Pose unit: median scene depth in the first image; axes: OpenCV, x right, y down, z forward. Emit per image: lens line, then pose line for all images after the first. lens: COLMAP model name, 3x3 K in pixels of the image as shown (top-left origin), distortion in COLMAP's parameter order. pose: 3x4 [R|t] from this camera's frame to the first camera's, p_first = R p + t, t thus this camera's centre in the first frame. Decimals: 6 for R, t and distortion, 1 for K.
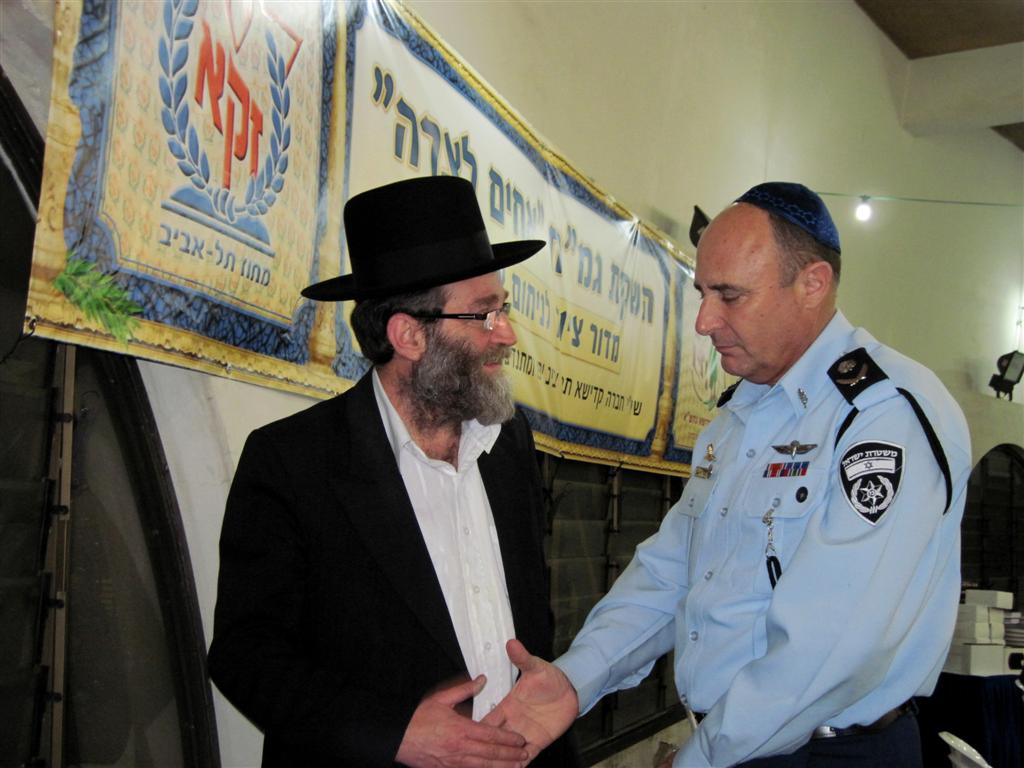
lens RADIAL K [[1290.5, 0, 506.1], [0, 1290.5, 403.5], [0, 0, 1]] dist [-0.134385, 0.028057]
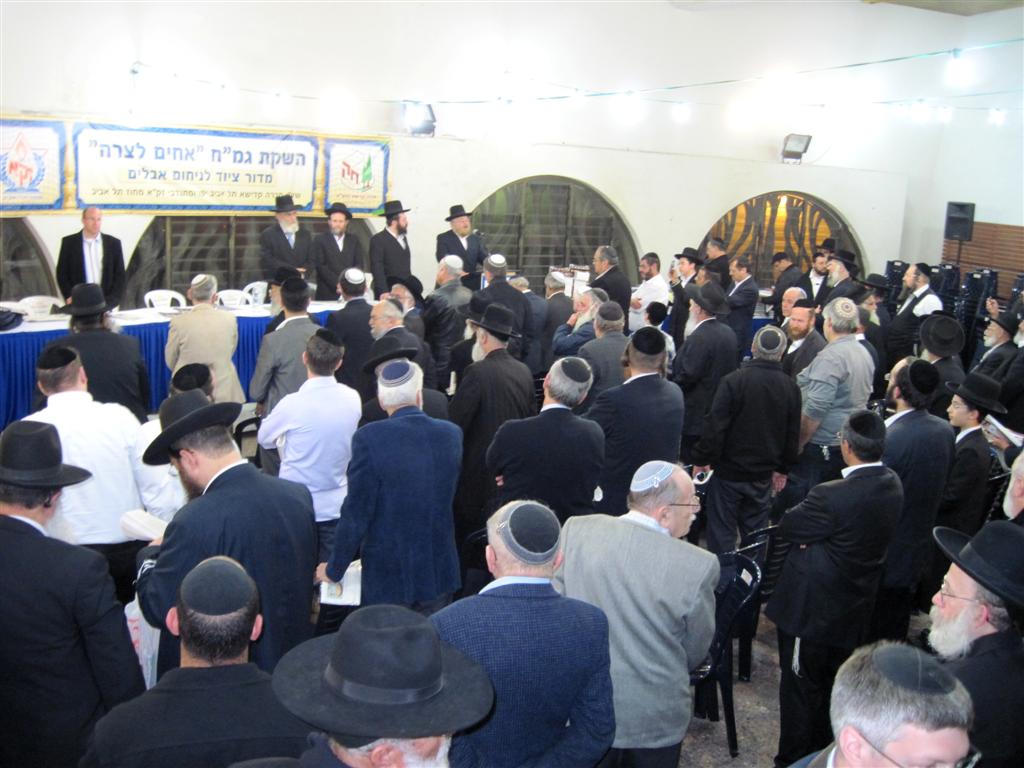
lens RADIAL K [[1051.4, 0, 506.7], [0, 1051.4, 390.8], [0, 0, 1]] dist [-0.126935, 0.056980]
pose [[0.877415, 0.125130, -0.463126, 2.685642], [0.010584, 0.960100, 0.279457, -0.364460], [0.479616, -0.250101, 0.841082, -1.413553]]
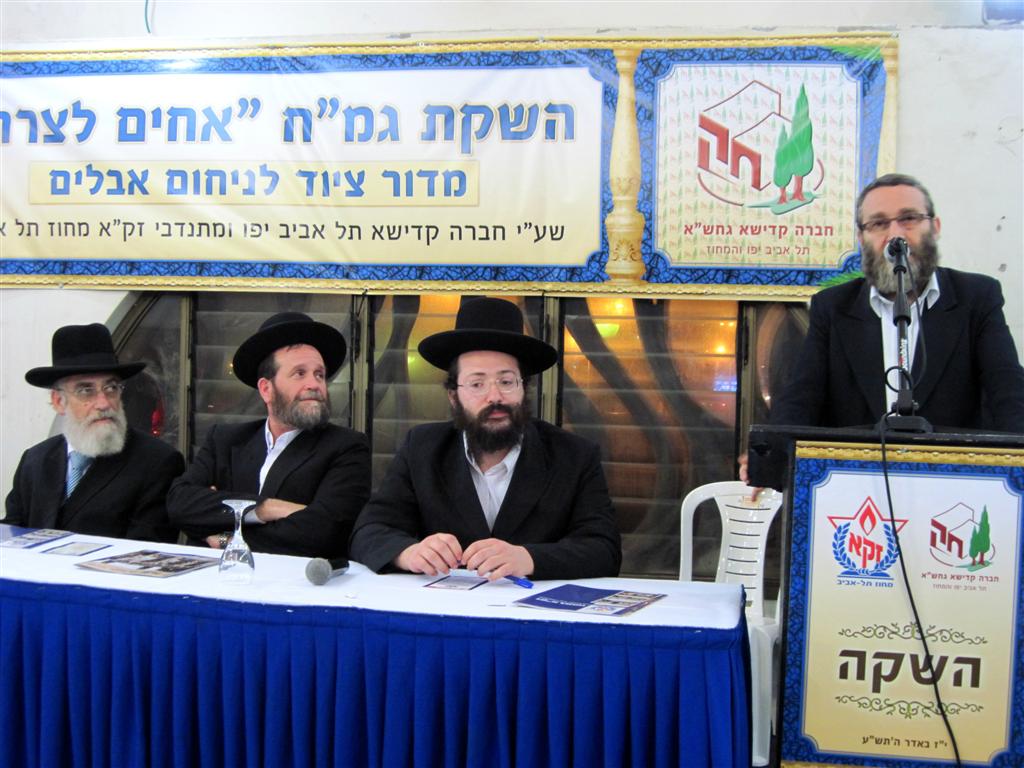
lens RADIAL K [[1290.5, 0, 506.1], [0, 1290.5, 403.5], [0, 0, 1]] dist [-0.134385, 0.028057]
pose [[0.209995, 0.006539, -0.977681, 1.645755], [0.074292, 0.996980, 0.022625, 0.168856], [0.974876, -0.077385, 0.208875, 1.207860]]
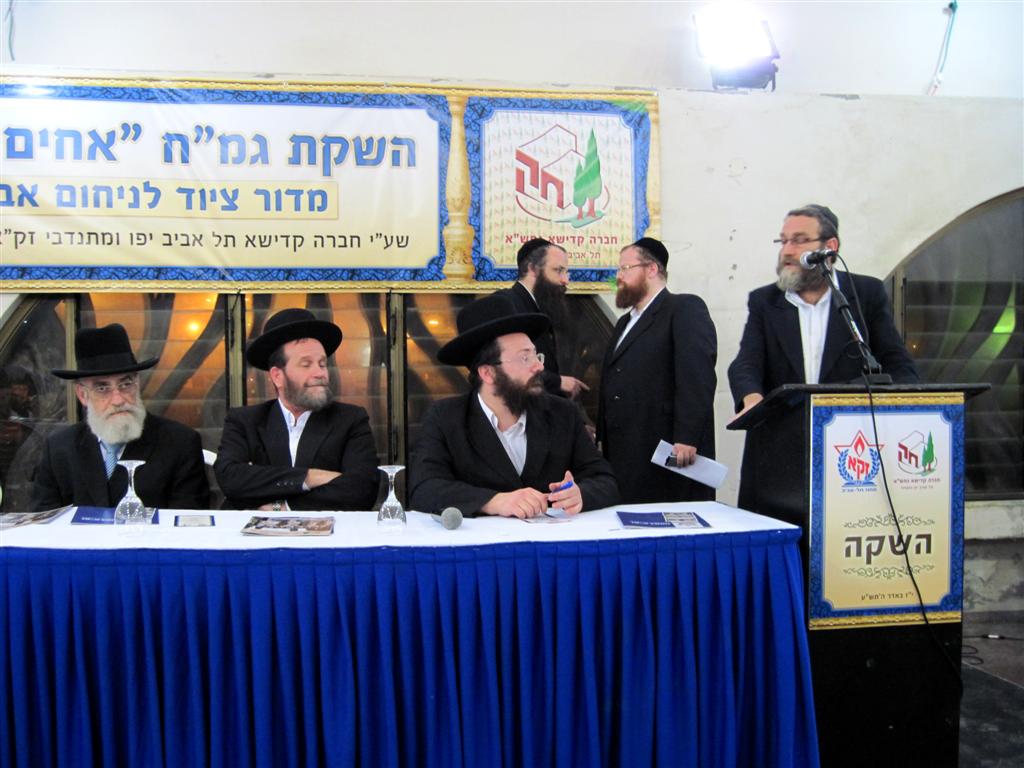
lens RADIAL K [[1051.5, 0, 516.8], [0, 1051.5, 385.9], [0, 0, 1]] dist [-0.120670, 0.042584]
pose [[0.543568, -0.000864, -0.839365, 1.553529], [0.101538, 0.992723, 0.064734, 0.134592], [0.833201, -0.120415, 0.539701, 0.881345]]
